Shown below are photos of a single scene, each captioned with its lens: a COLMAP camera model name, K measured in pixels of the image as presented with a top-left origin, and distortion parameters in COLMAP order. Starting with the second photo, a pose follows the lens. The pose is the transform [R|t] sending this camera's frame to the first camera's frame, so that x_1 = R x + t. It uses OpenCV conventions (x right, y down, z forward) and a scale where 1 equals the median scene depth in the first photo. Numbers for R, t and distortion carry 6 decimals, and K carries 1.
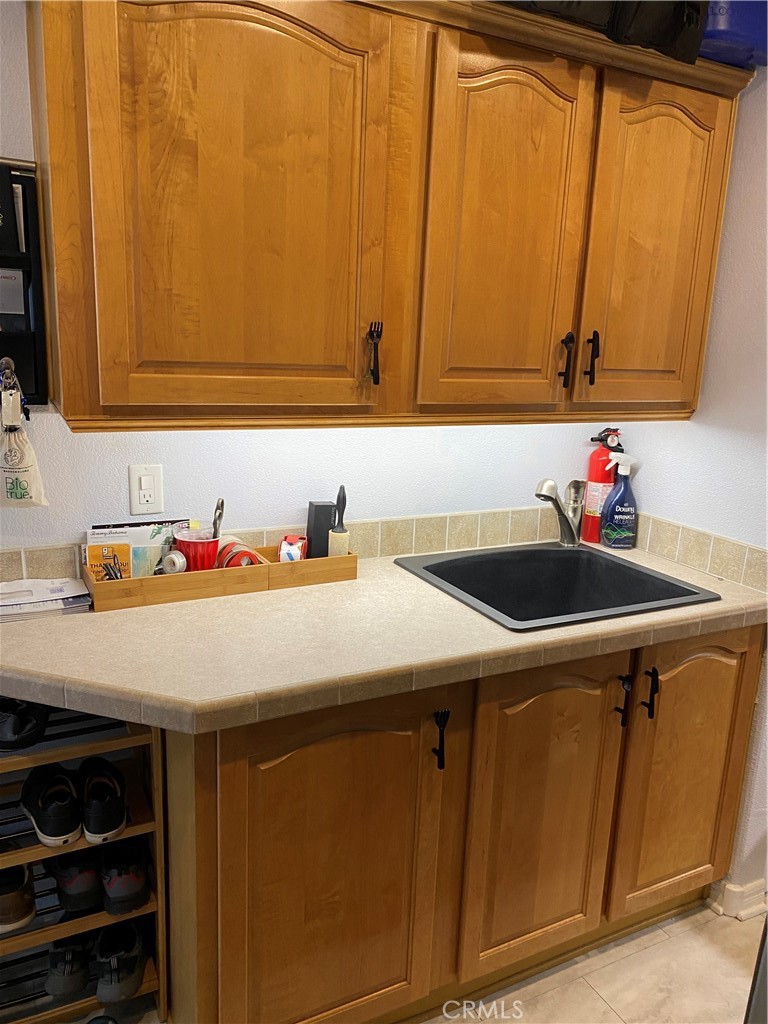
lens RADIAL K [[782.4, 0, 384.0], [0, 782.4, 512.0], [0, 0, 1]] dist [0.108305, -0.000464]
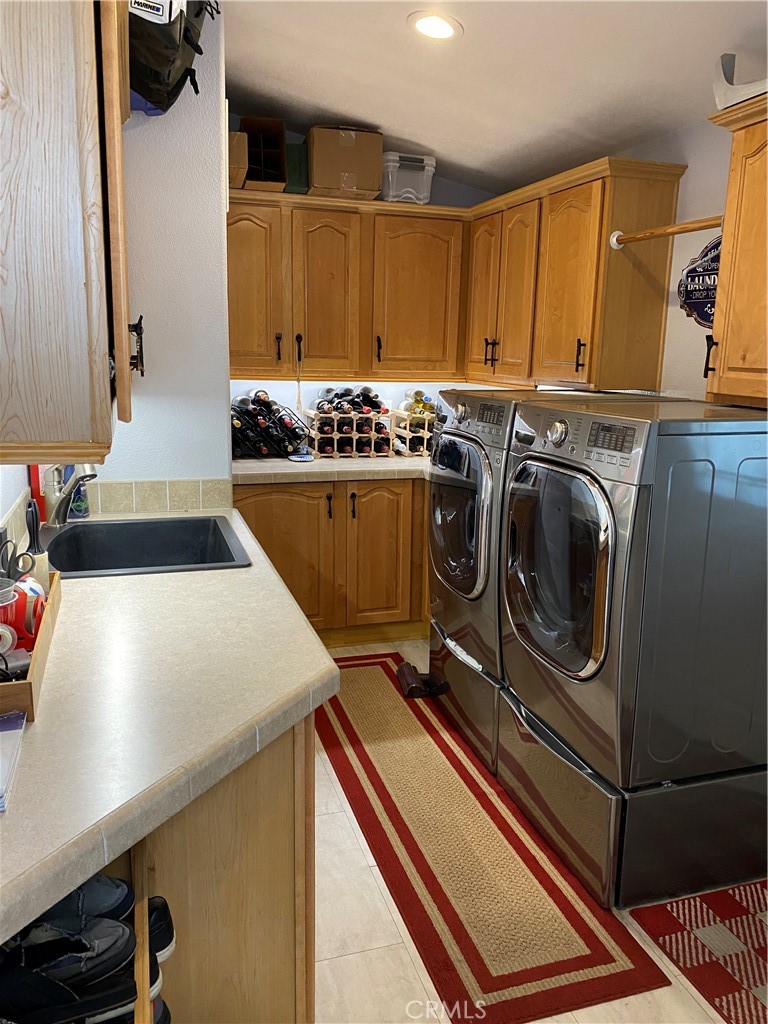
lens RADIAL K [[782.4, 0, 384.0], [0, 782.4, 512.0], [0, 0, 1]] dist [0.108305, -0.000464]
pose [[0.178851, -0.245332, 0.952798, -0.910140], [0.204812, 0.956481, 0.207835, -0.139861], [-0.962322, 0.157973, 0.221315, 0.460263]]
